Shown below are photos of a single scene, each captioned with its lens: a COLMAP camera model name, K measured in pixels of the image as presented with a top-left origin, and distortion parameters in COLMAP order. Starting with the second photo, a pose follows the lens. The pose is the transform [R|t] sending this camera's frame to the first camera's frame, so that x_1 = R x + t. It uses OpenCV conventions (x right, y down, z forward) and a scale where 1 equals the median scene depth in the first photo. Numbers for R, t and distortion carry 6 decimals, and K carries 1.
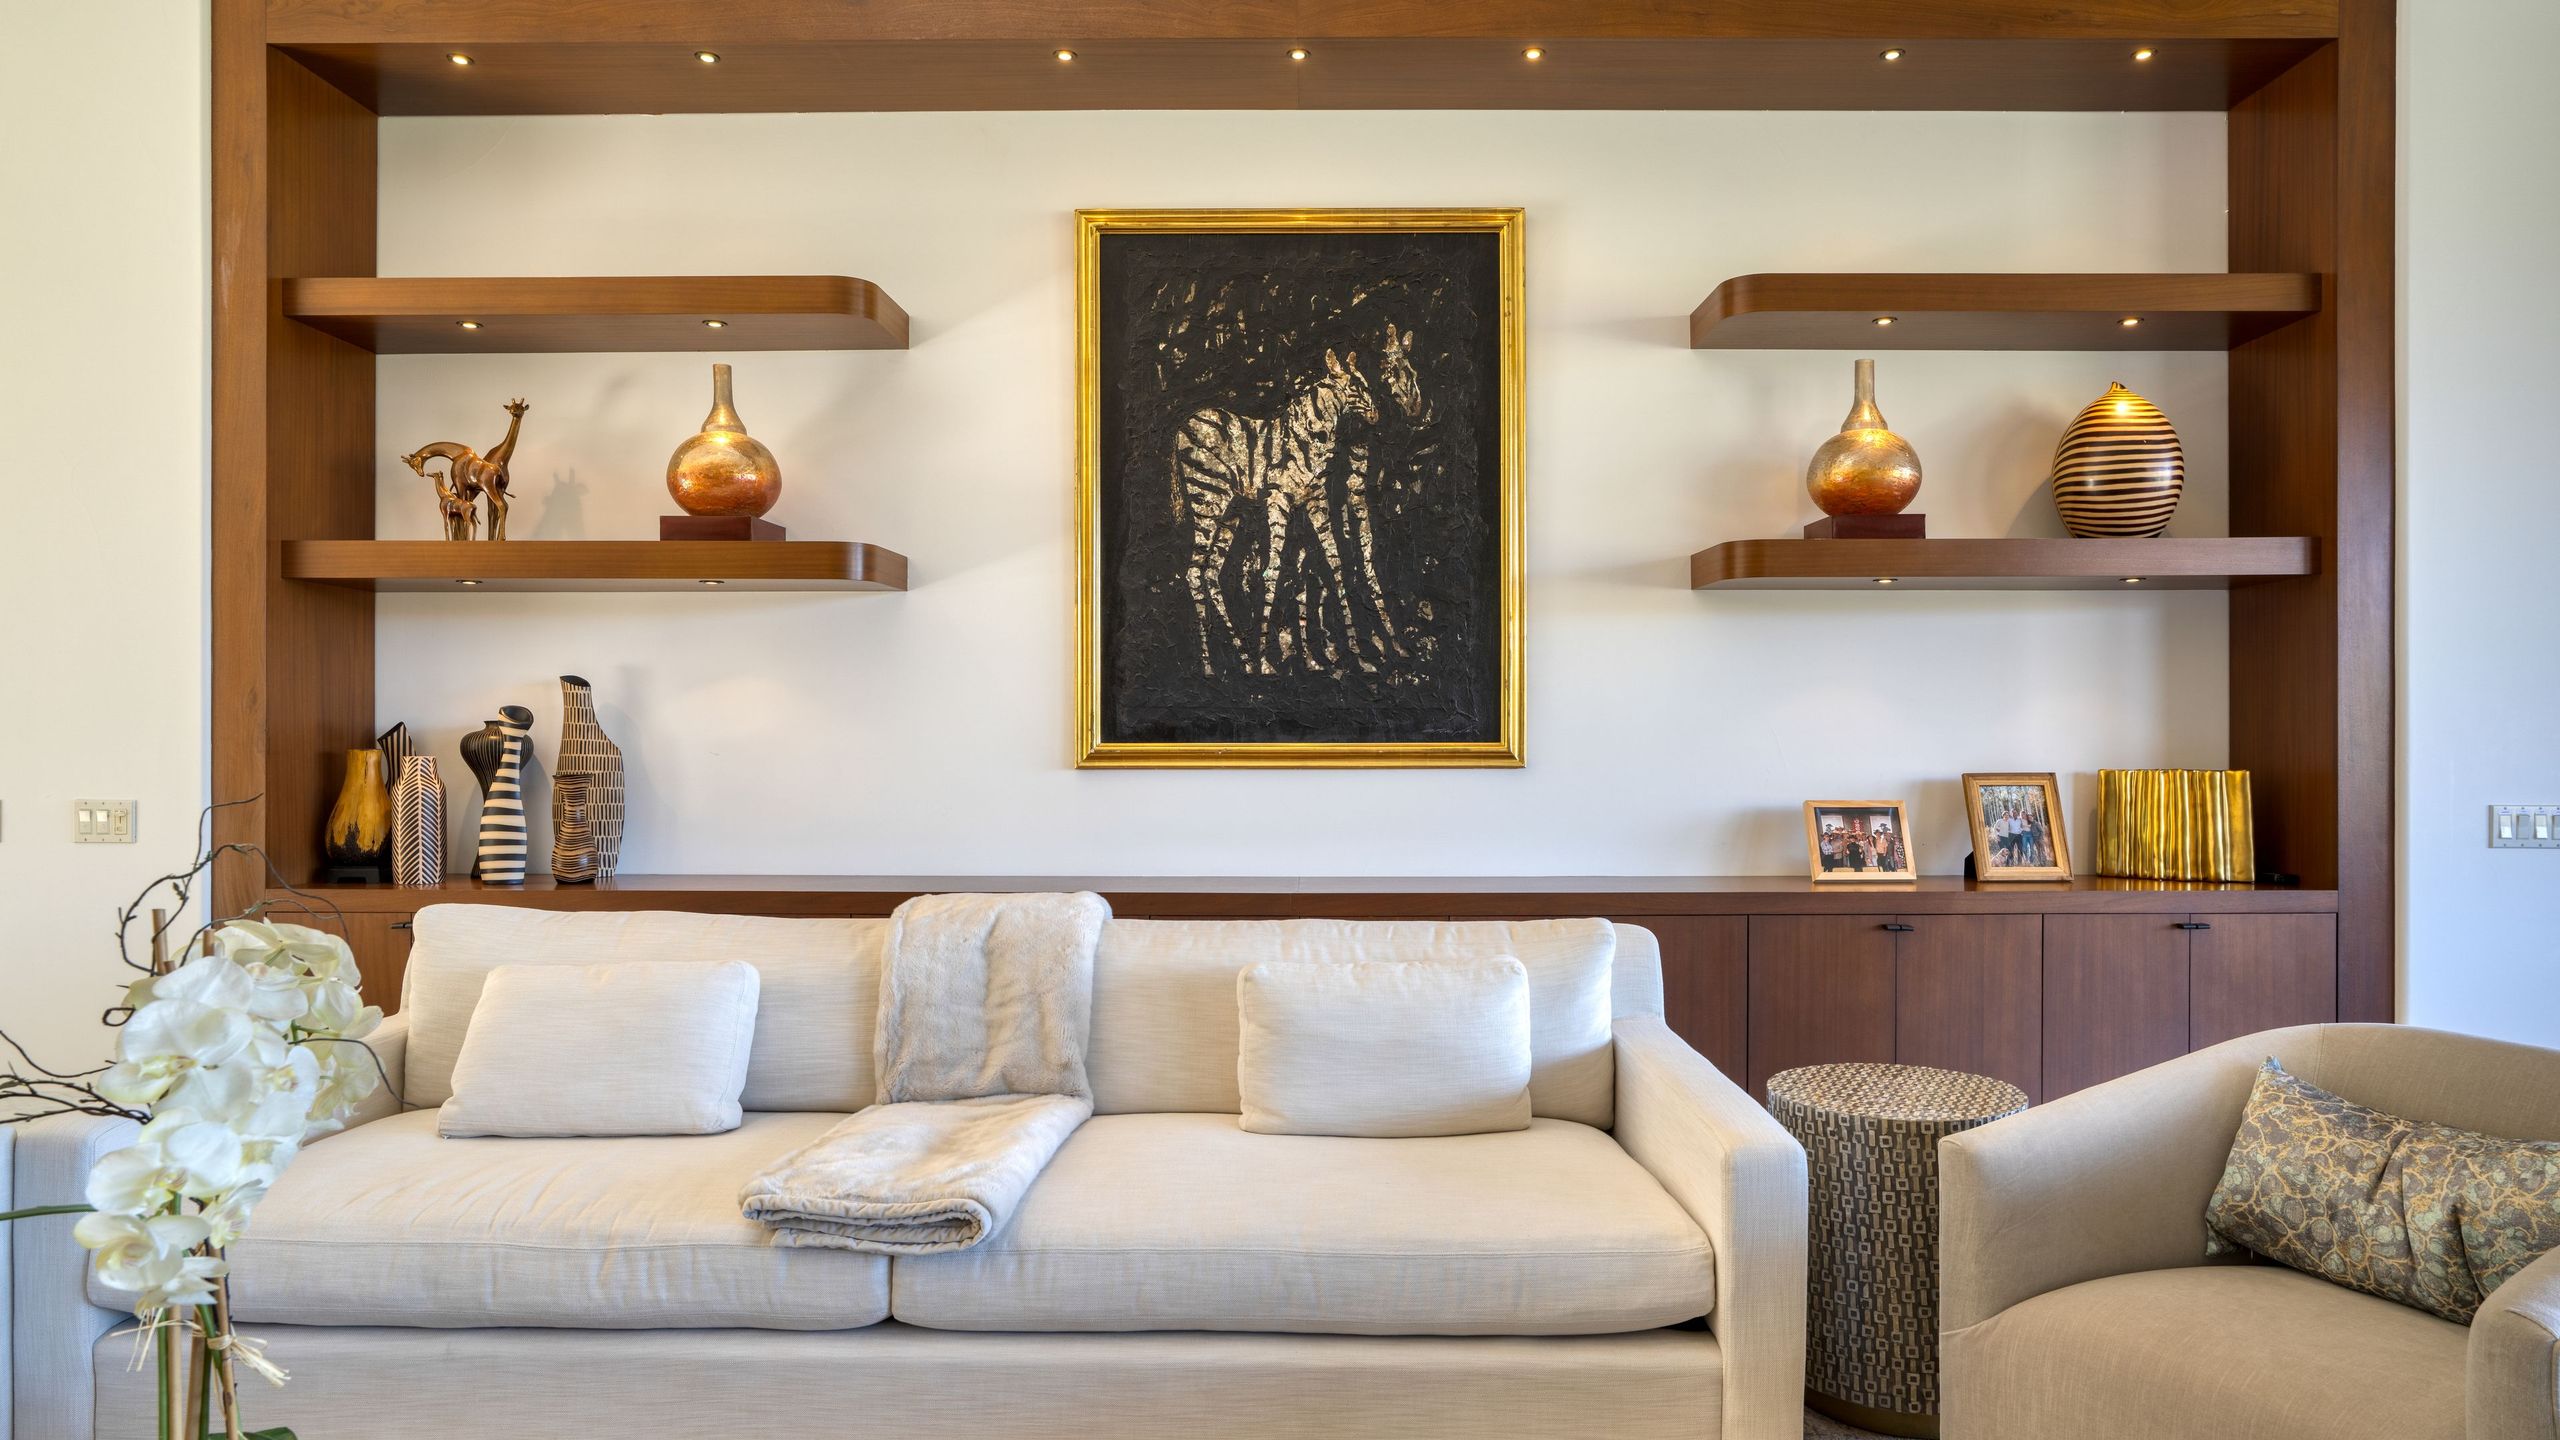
lens RADIAL K [[1468.6, 0, 1281.0], [0, 1468.6, 719.2], [0, 0, 1]] dist [-0.037060, 0.022473]
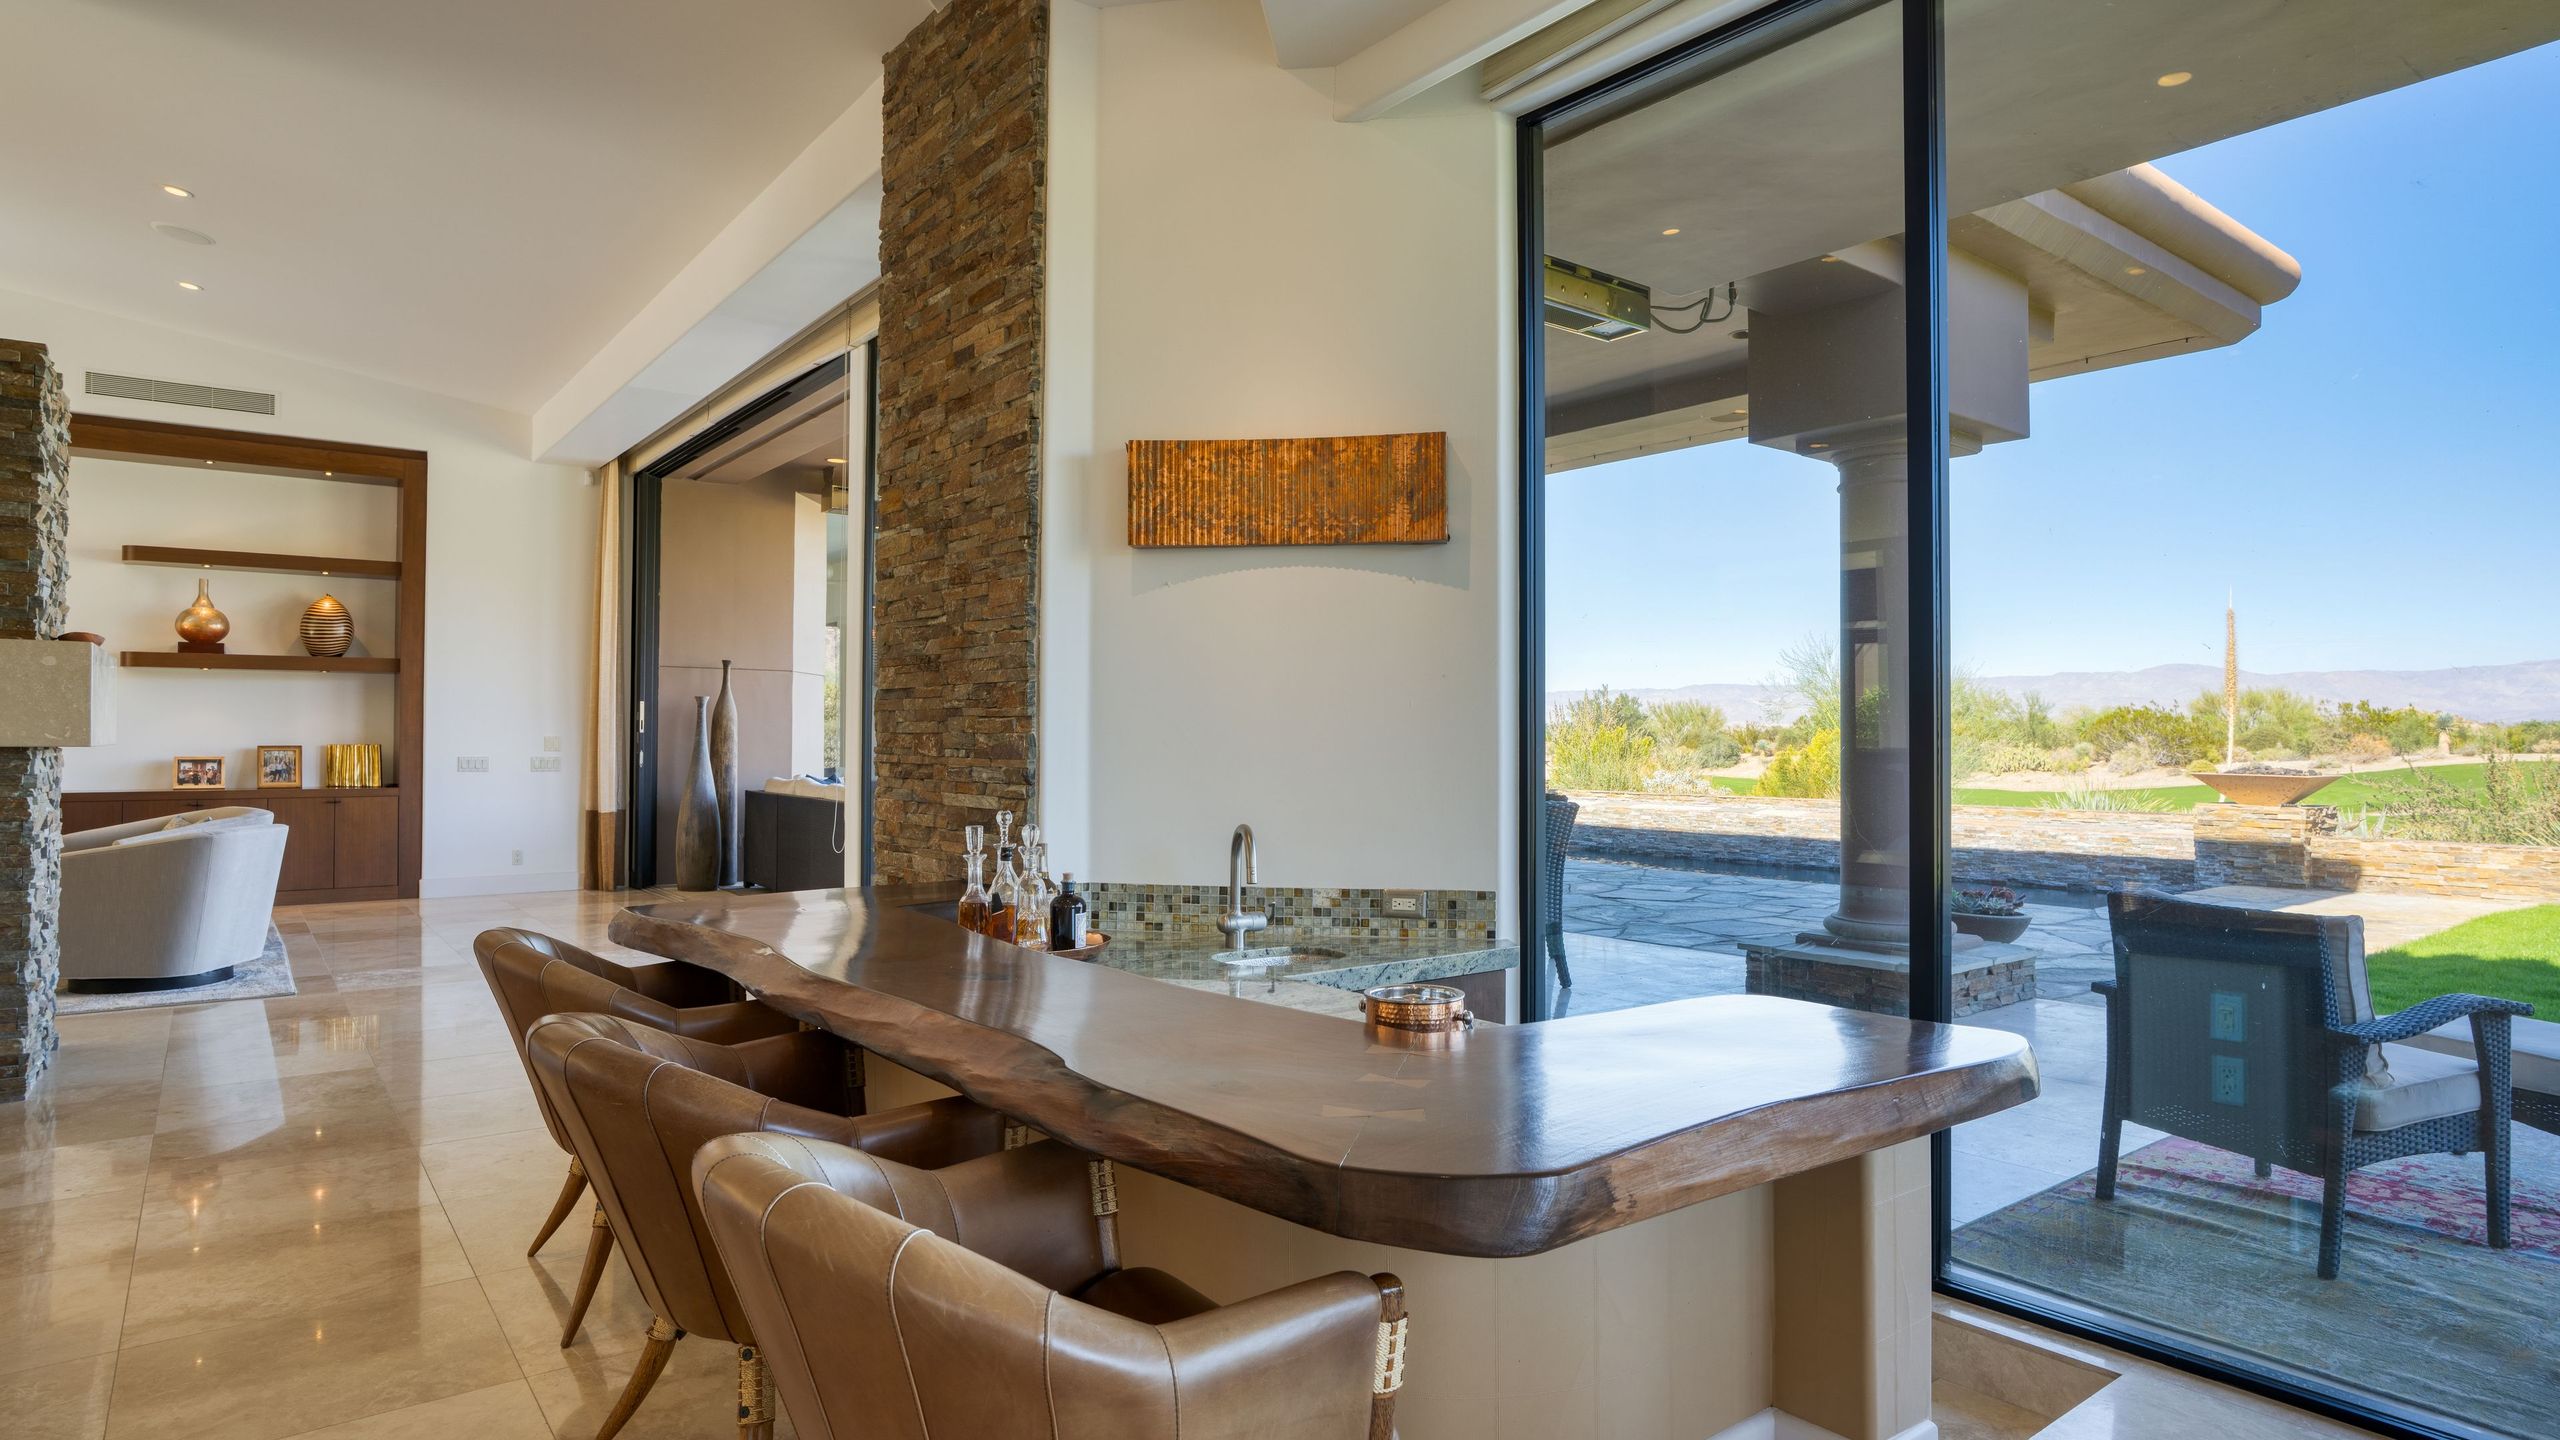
lens RADIAL K [[1422.7, 0, 1268.8], [0, 1422.7, 712.0], [0, 0, 1]] dist [-0.054468, 0.032630]
pose [[0.791452, 0.015134, 0.611044, 0.385559], [-0.007243, 0.999855, -0.015382, 0.003141], [-0.611189, 0.007748, 0.791447, -1.971758]]
